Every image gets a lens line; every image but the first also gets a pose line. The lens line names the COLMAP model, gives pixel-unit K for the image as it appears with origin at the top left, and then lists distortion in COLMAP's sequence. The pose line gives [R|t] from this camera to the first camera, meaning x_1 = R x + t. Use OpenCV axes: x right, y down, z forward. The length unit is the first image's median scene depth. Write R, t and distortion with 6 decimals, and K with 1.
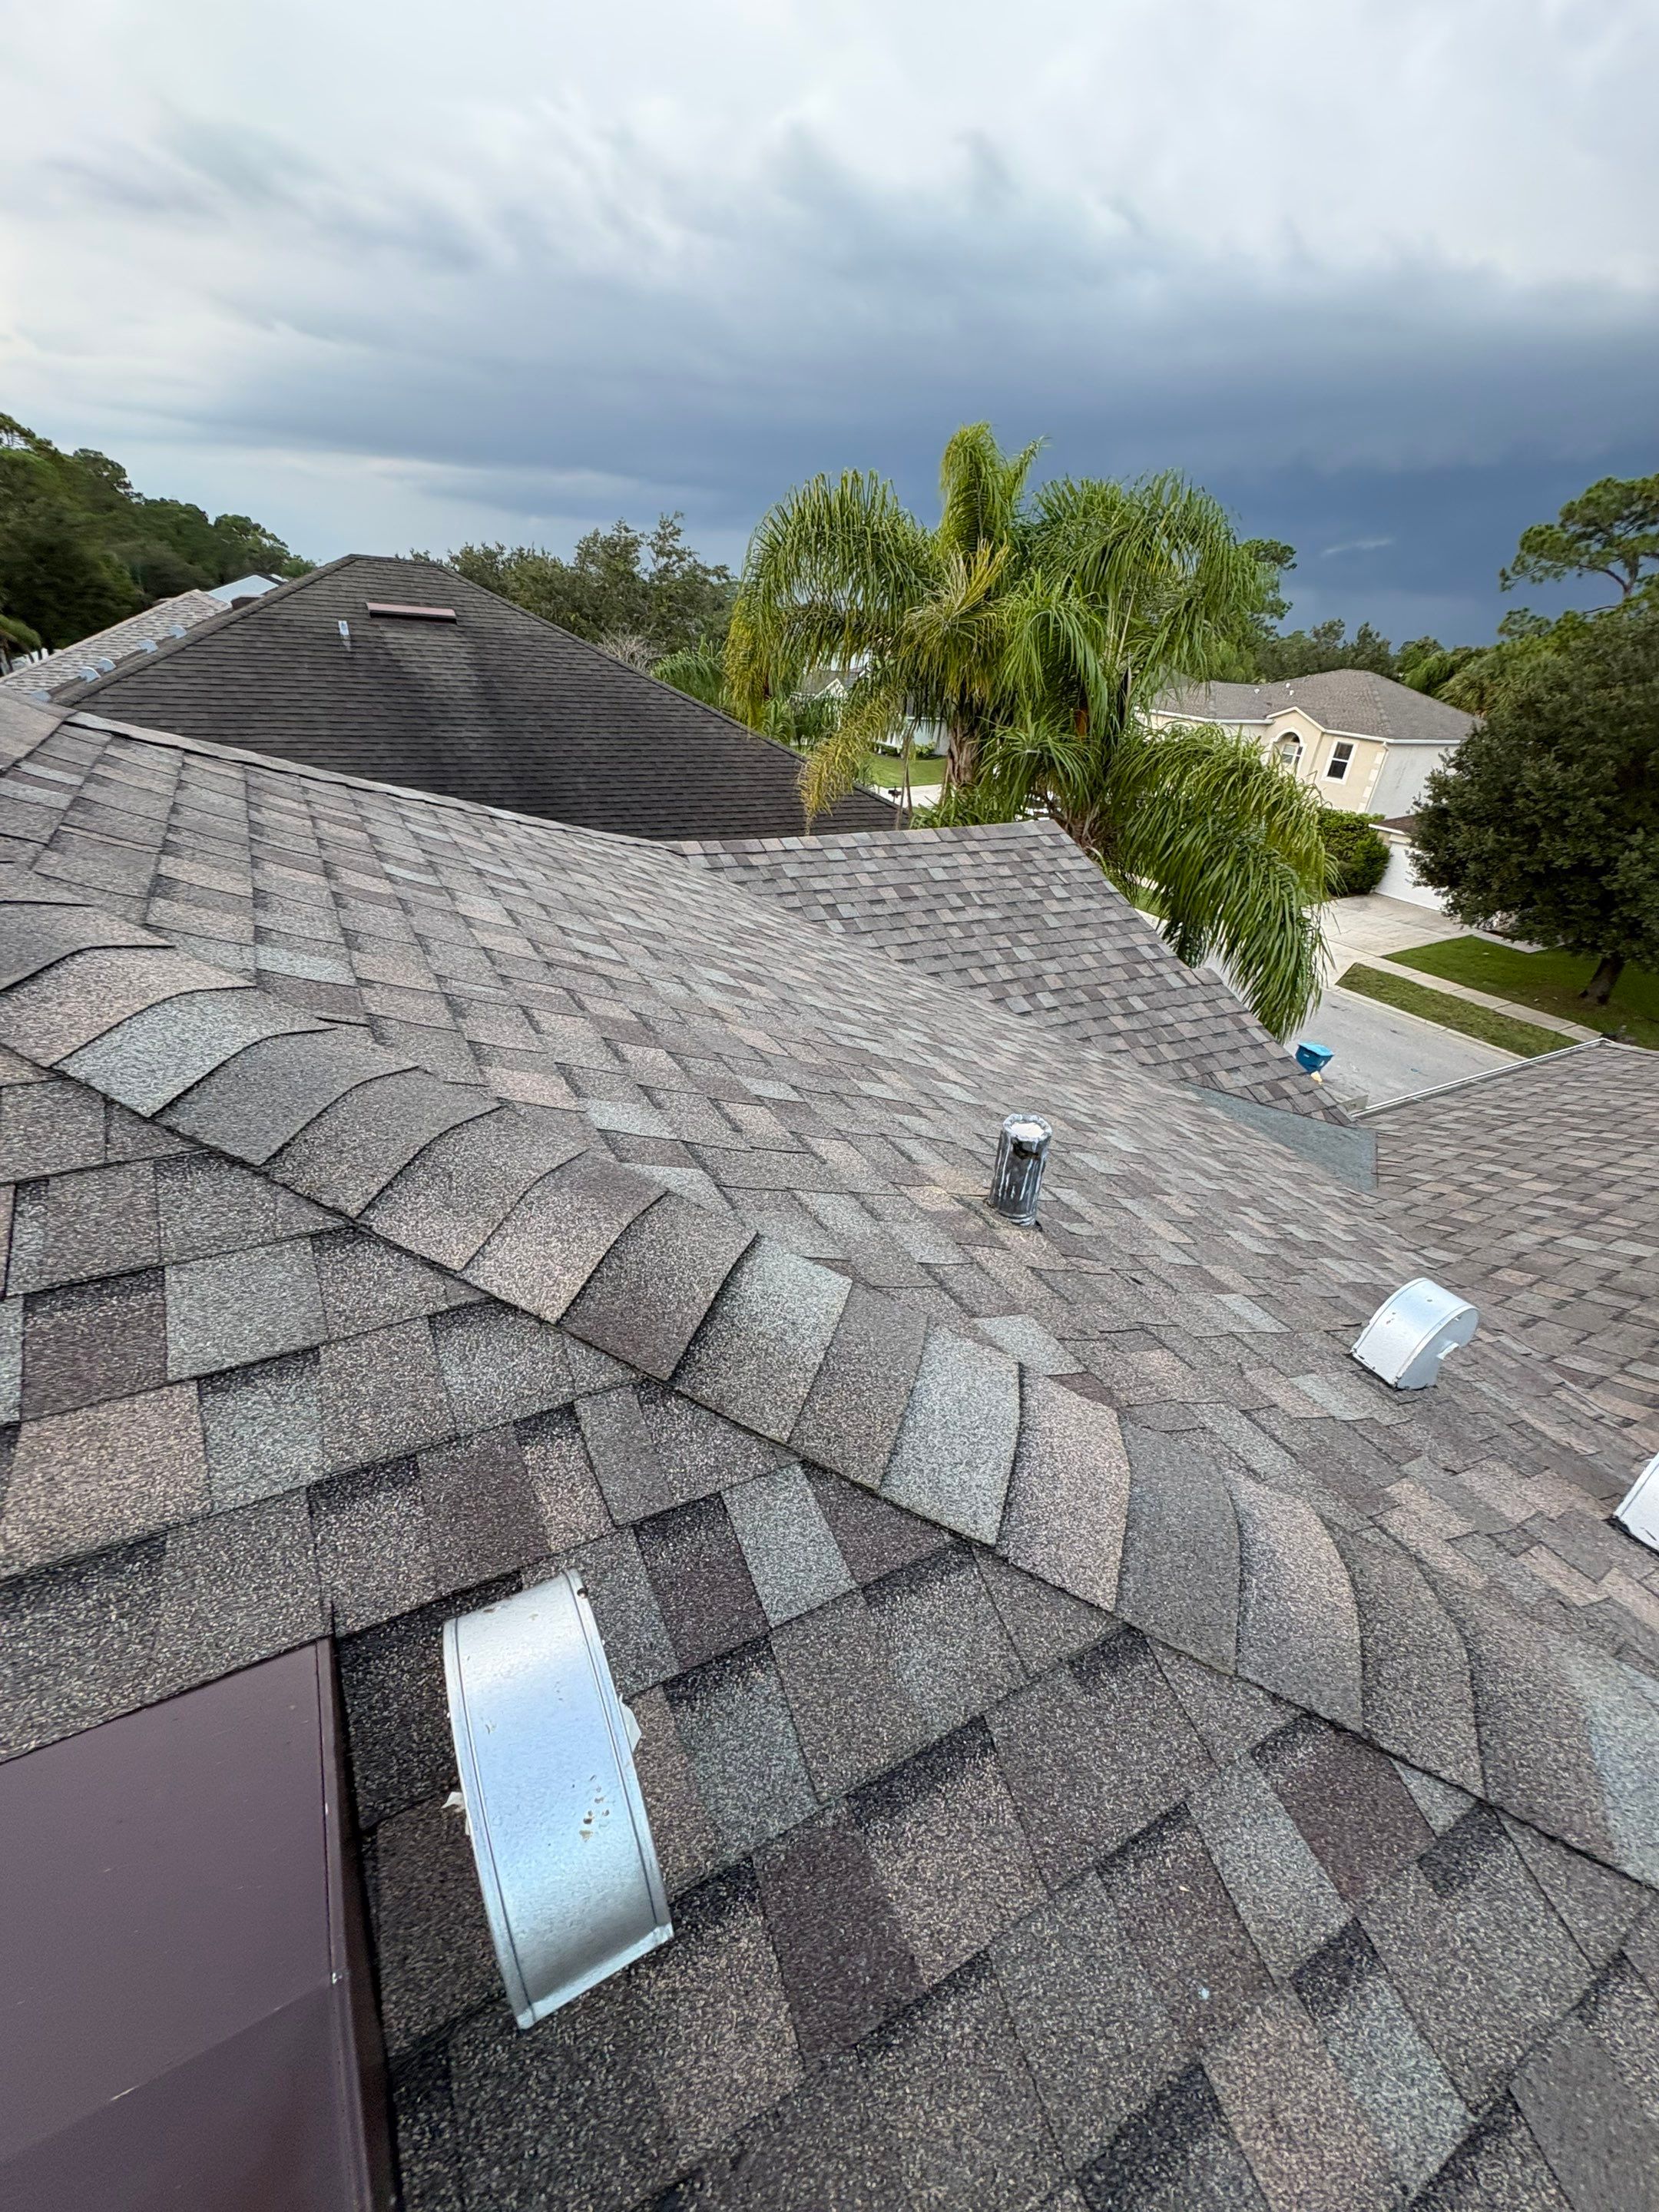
lens RADIAL K [[881.8, 0, 833.9], [0, 881.8, 1111.2], [0, 0, 1]] dist [-0.000669, -0.000220]
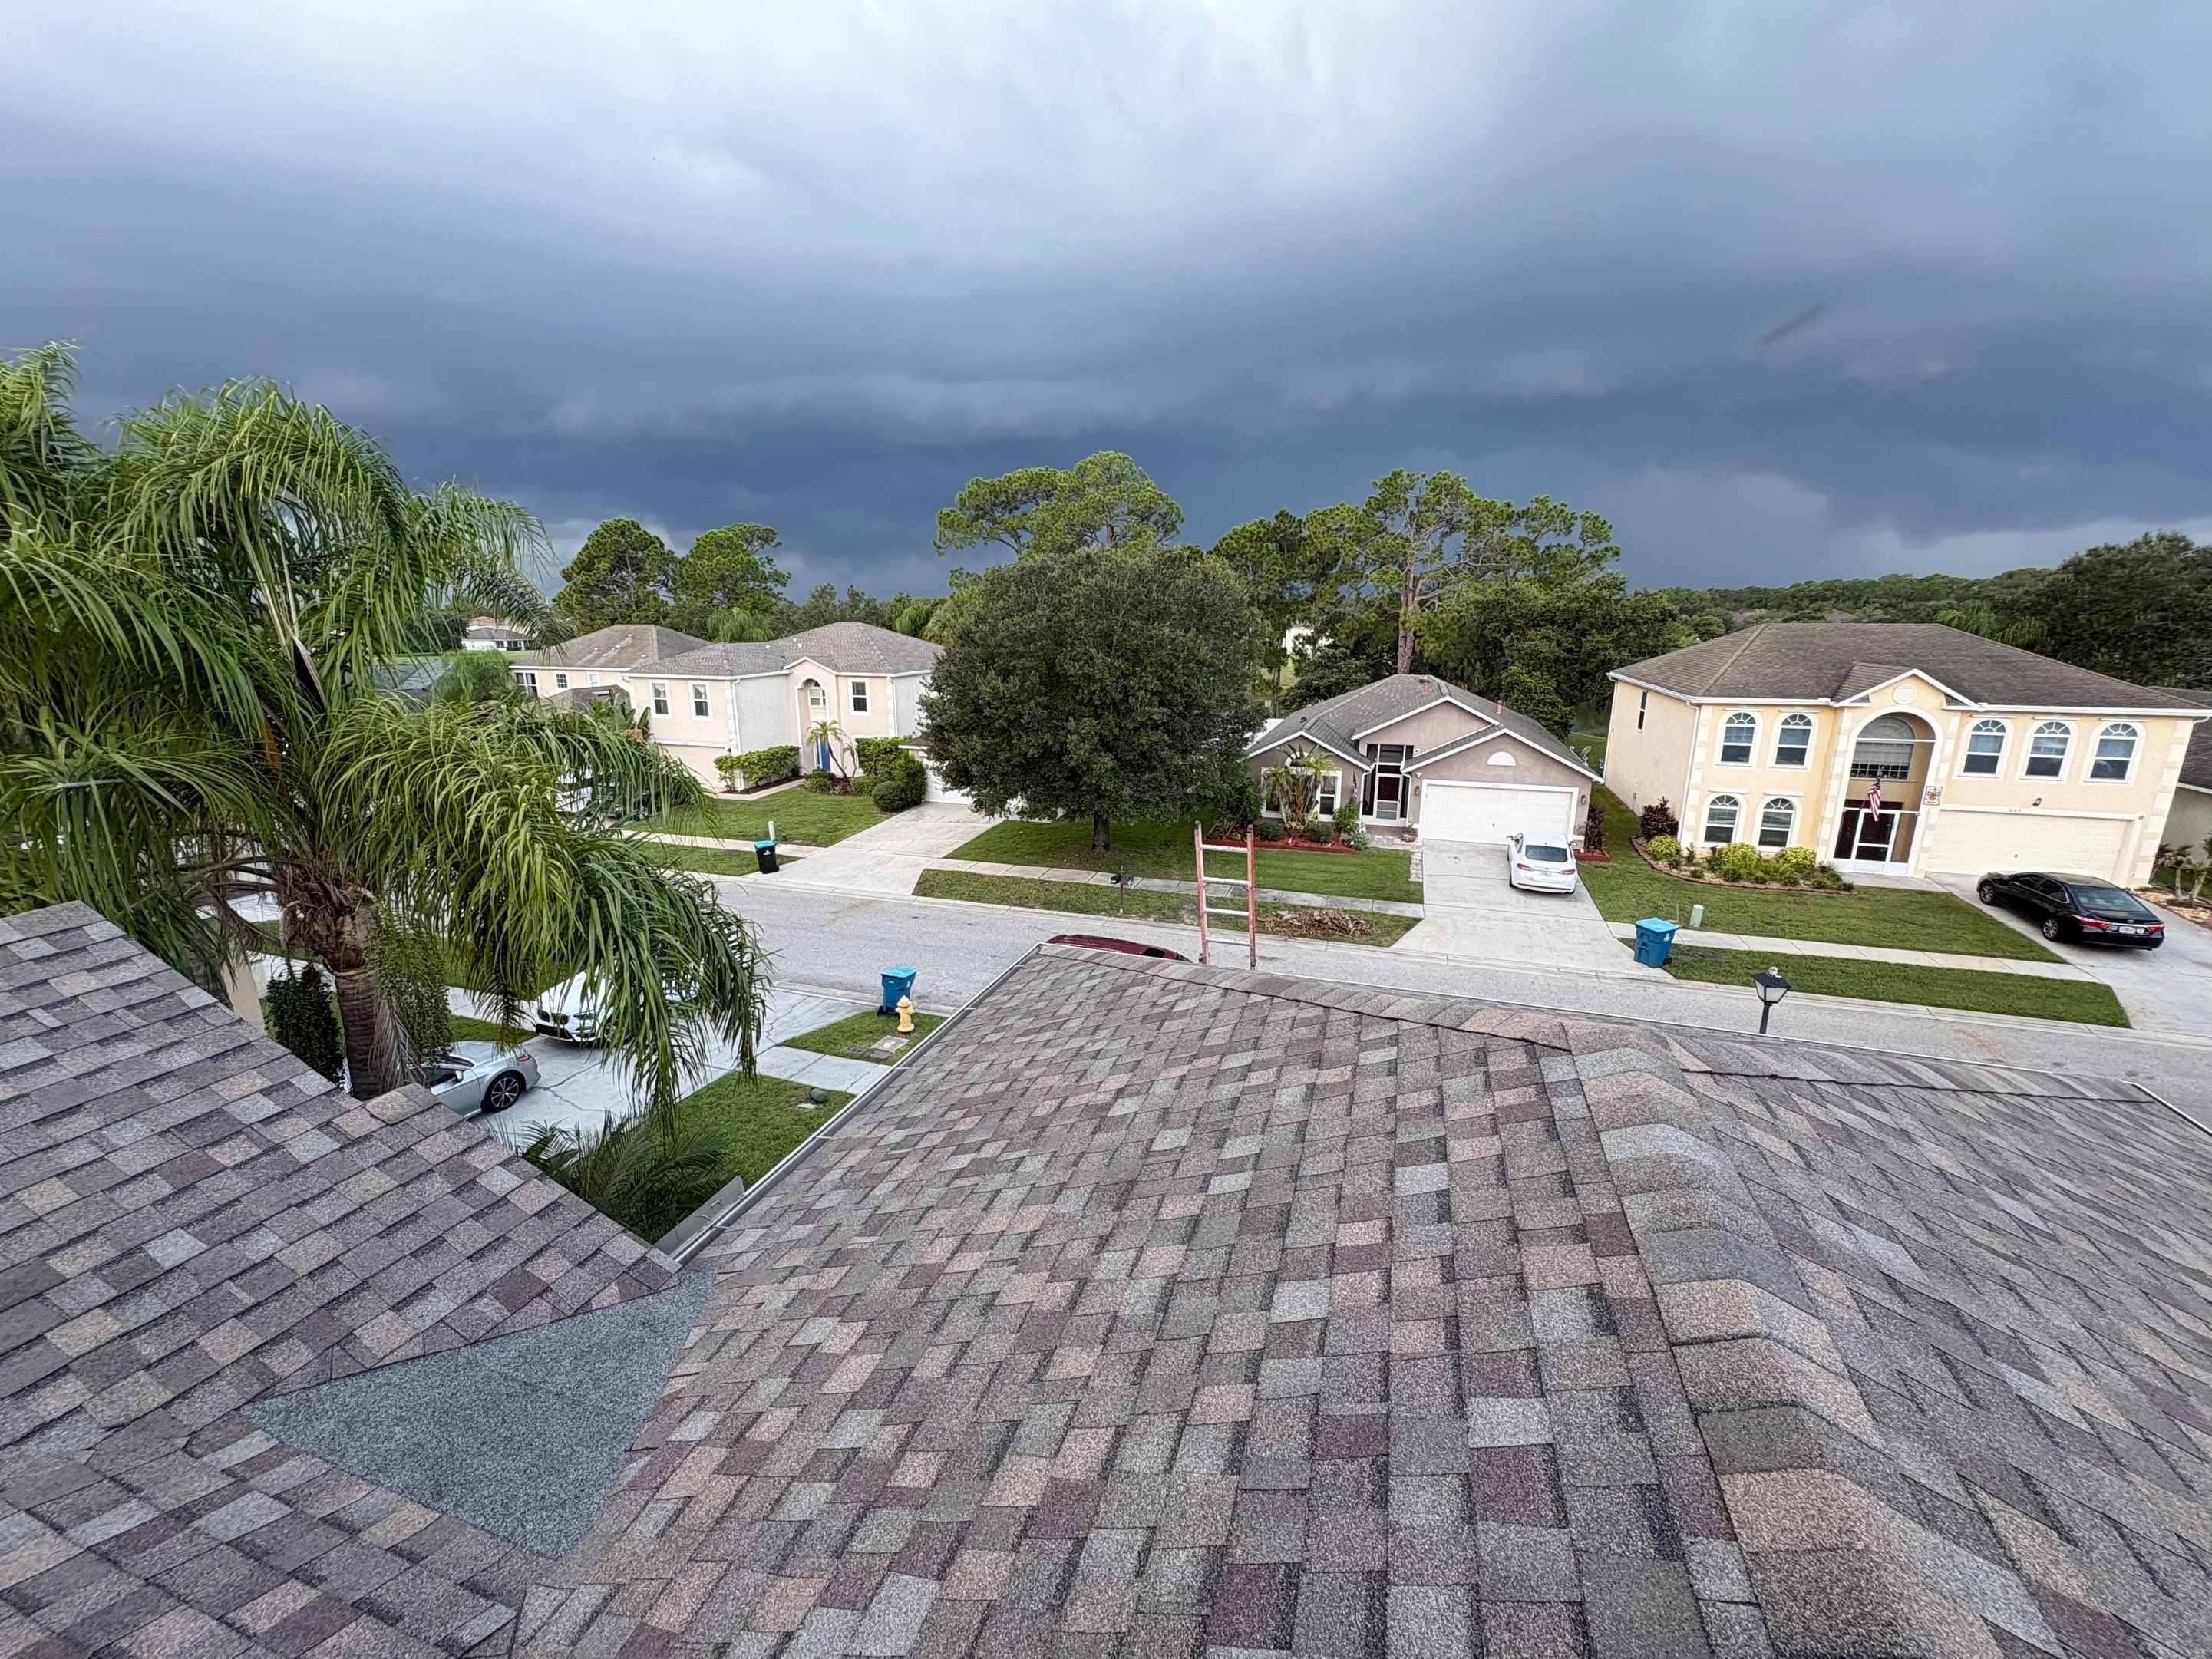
lens RADIAL K [[881.7, 0, 1110.0], [0, 881.7, 826.9], [0, 0, 1]] dist [-0.000669, -0.000220]
pose [[0.736726, -0.227630, 0.636725, 0.098823], [0.376775, 0.920103, -0.107012, -0.018786], [-0.561494, 0.318740, 0.763629, 0.053493]]
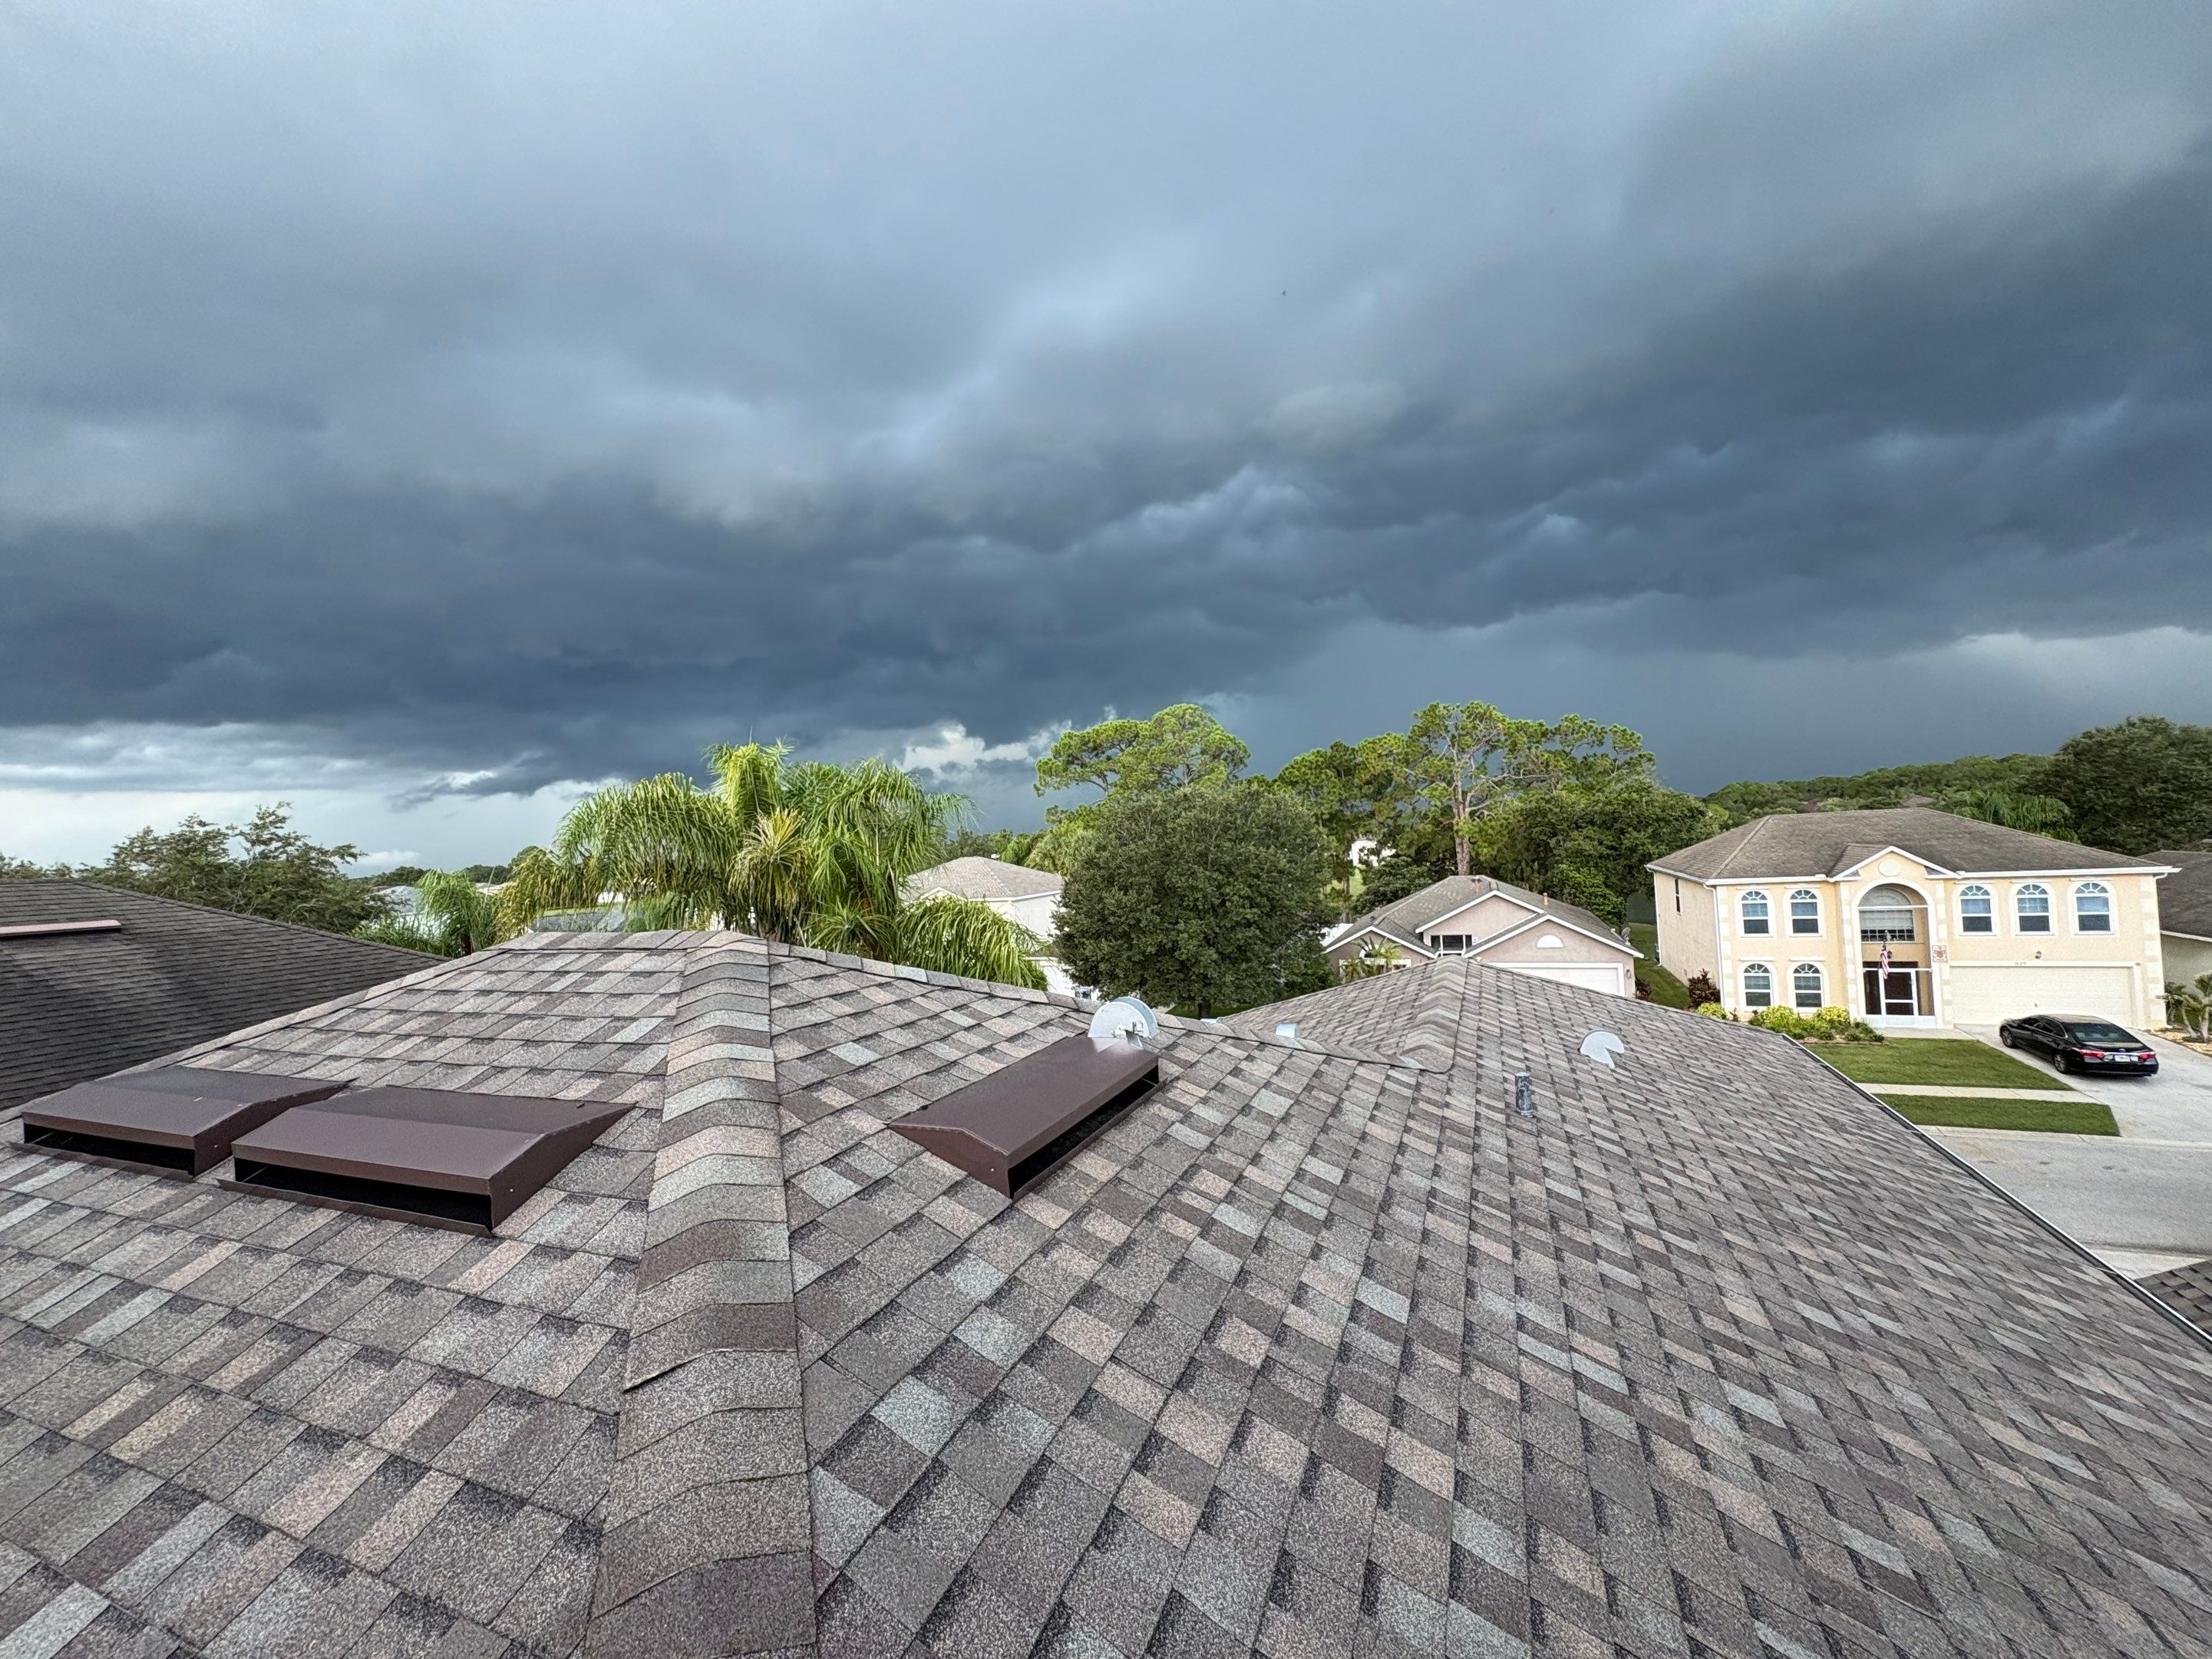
lens RADIAL K [[881.7, 0, 1110.0], [0, 881.7, 826.9], [0, 0, 1]] dist [-0.000669, -0.000220]
pose [[0.780342, -0.103664, 0.616701, -0.089758], [0.397999, 0.842983, -0.361907, 0.040306], [-0.482352, 0.527857, 0.699073, -0.083491]]
